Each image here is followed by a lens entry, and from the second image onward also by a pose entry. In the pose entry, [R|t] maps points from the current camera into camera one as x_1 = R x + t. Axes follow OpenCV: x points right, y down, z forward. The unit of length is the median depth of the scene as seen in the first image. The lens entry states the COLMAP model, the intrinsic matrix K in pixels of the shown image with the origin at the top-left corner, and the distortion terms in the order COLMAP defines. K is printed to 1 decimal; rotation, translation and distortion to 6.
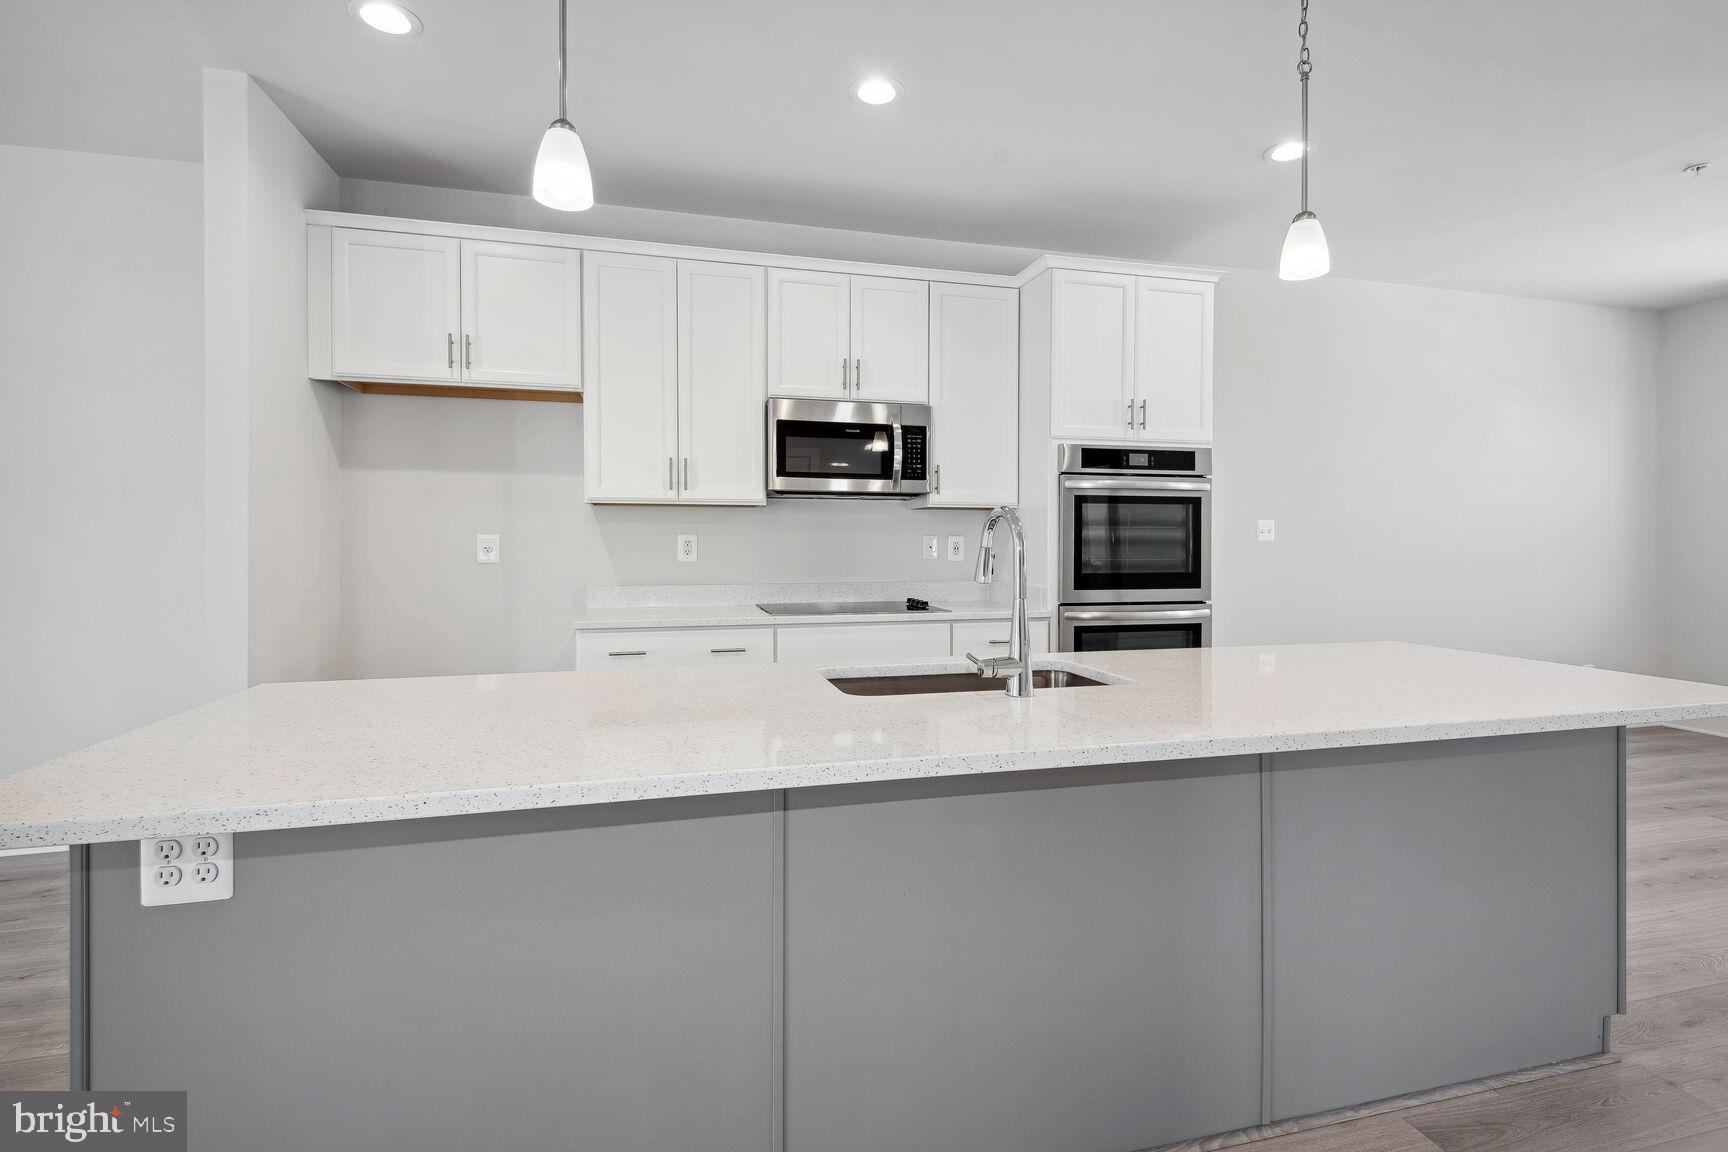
lens RADIAL K [[795.2, 0, 864.0], [0, 795.2, 576.0], [0, 0, 1]] dist [0.023698, -0.014087]
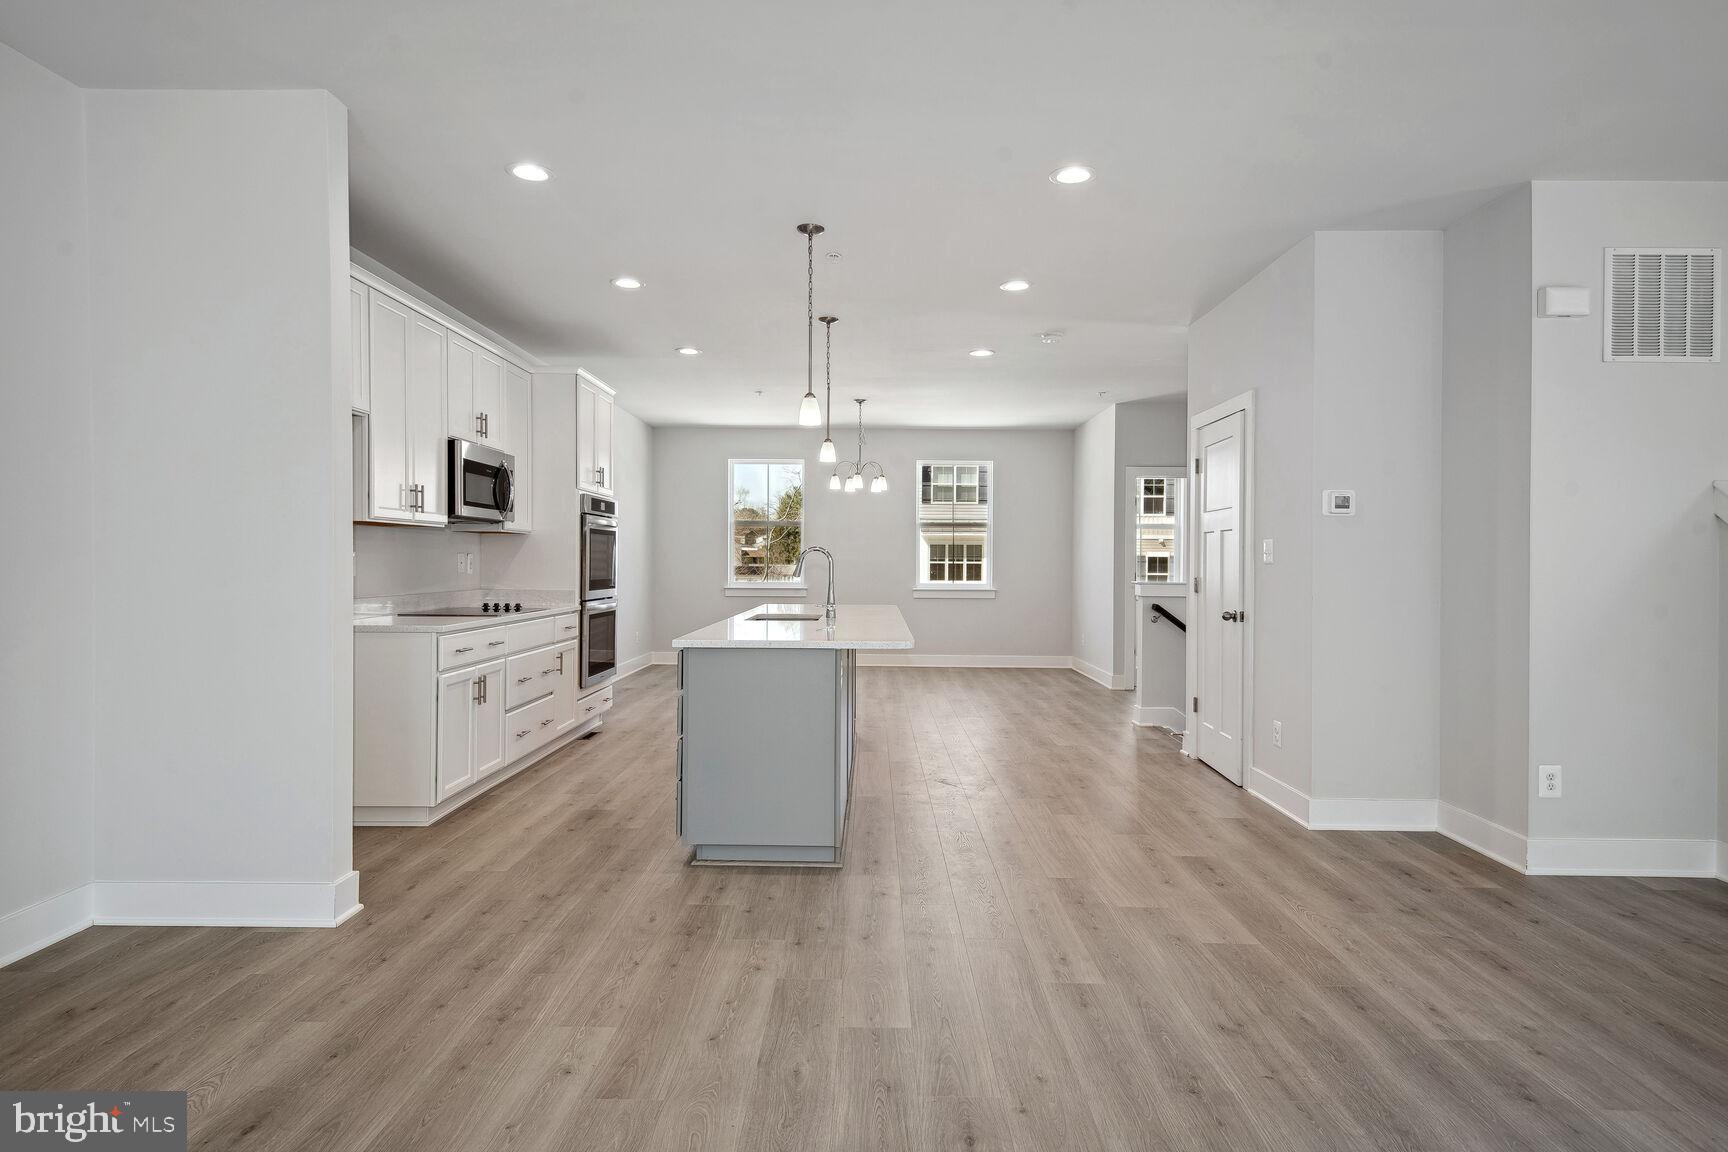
lens RADIAL K [[892.7, 0, 864.1], [0, 892.7, 571.5], [0, 0, 1]] dist [0.030435, -0.016559]
pose [[0.269398, -0.010375, 0.962973, -1.170888], [0.033011, 0.999454, 0.001533, -0.004967], [-0.962463, 0.031376, 0.269594, 0.043105]]
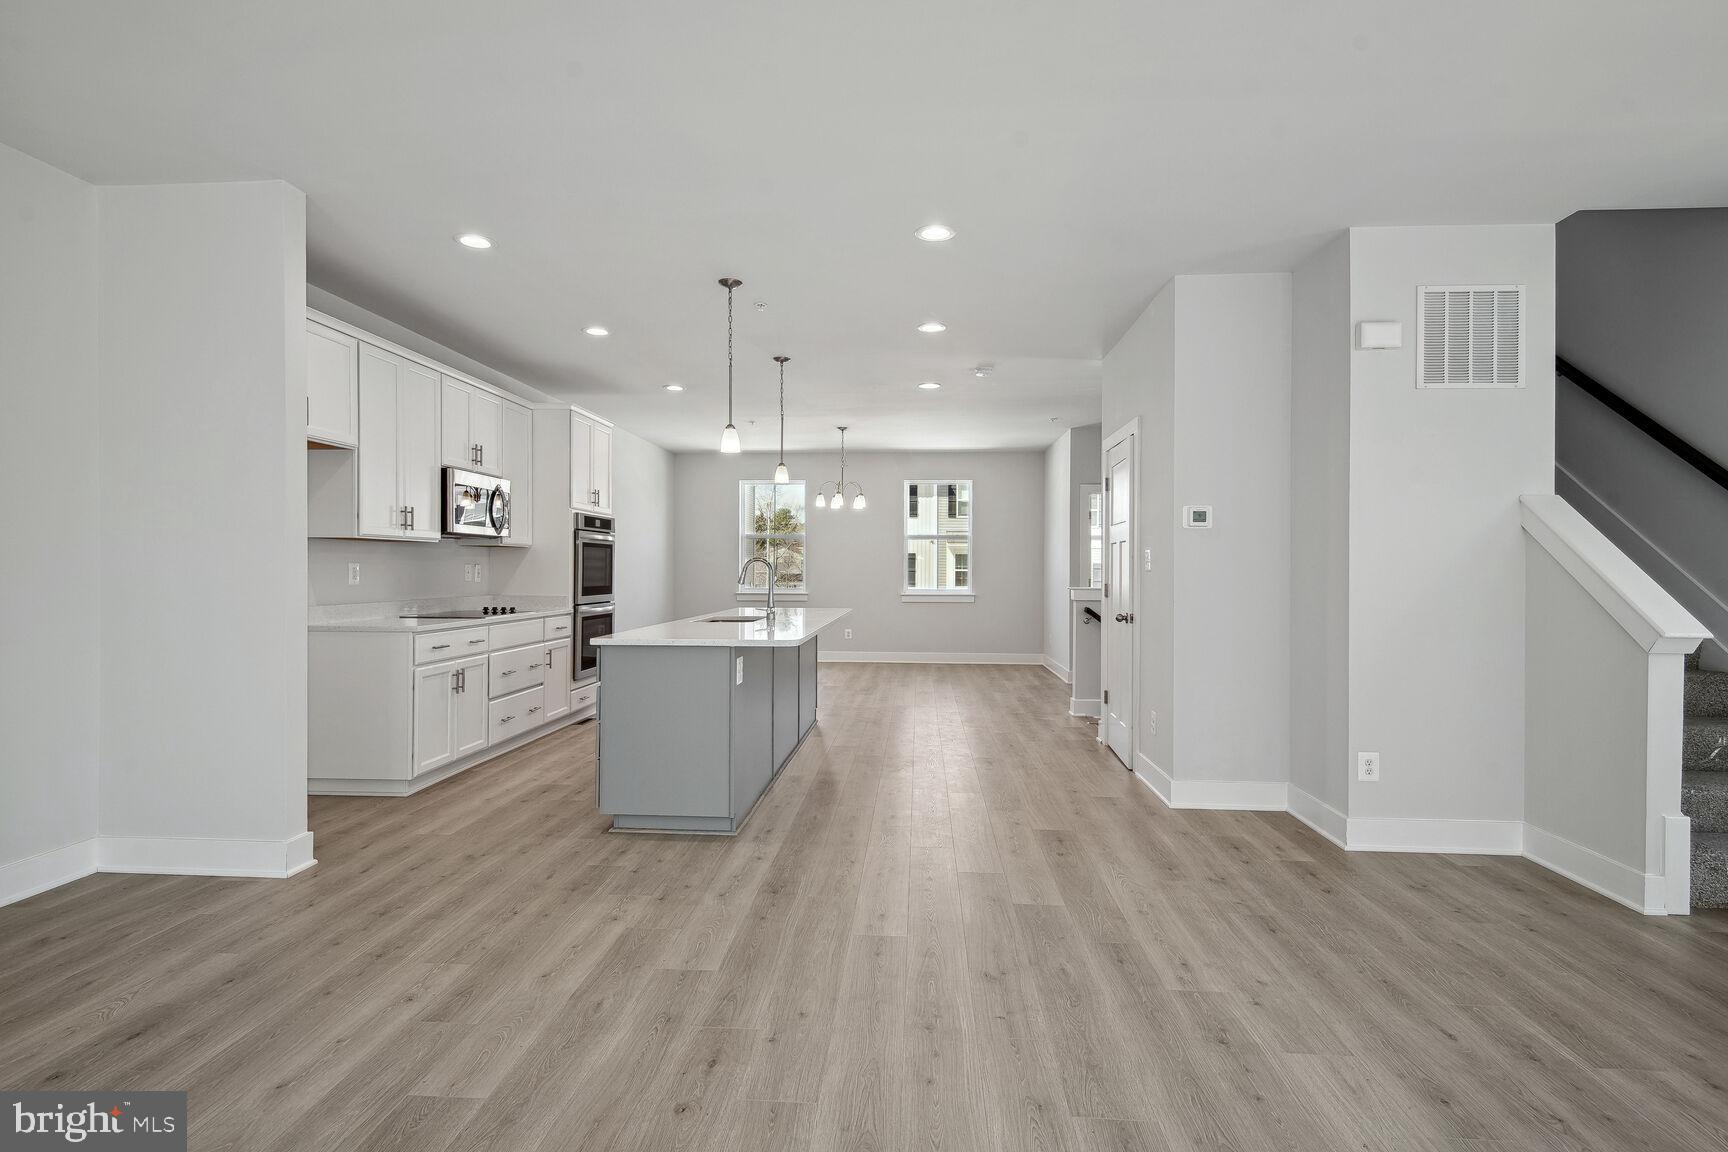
lens RADIAL K [[795.2, 0, 864.0], [0, 795.2, 576.0], [0, 0, 1]] dist [0.023698, -0.014087]
pose [[0.320435, -0.008143, 0.947236, -1.139024], [0.035696, 0.999357, -0.003484, 0.000376], [-0.946598, 0.034929, 0.320519, -0.136056]]
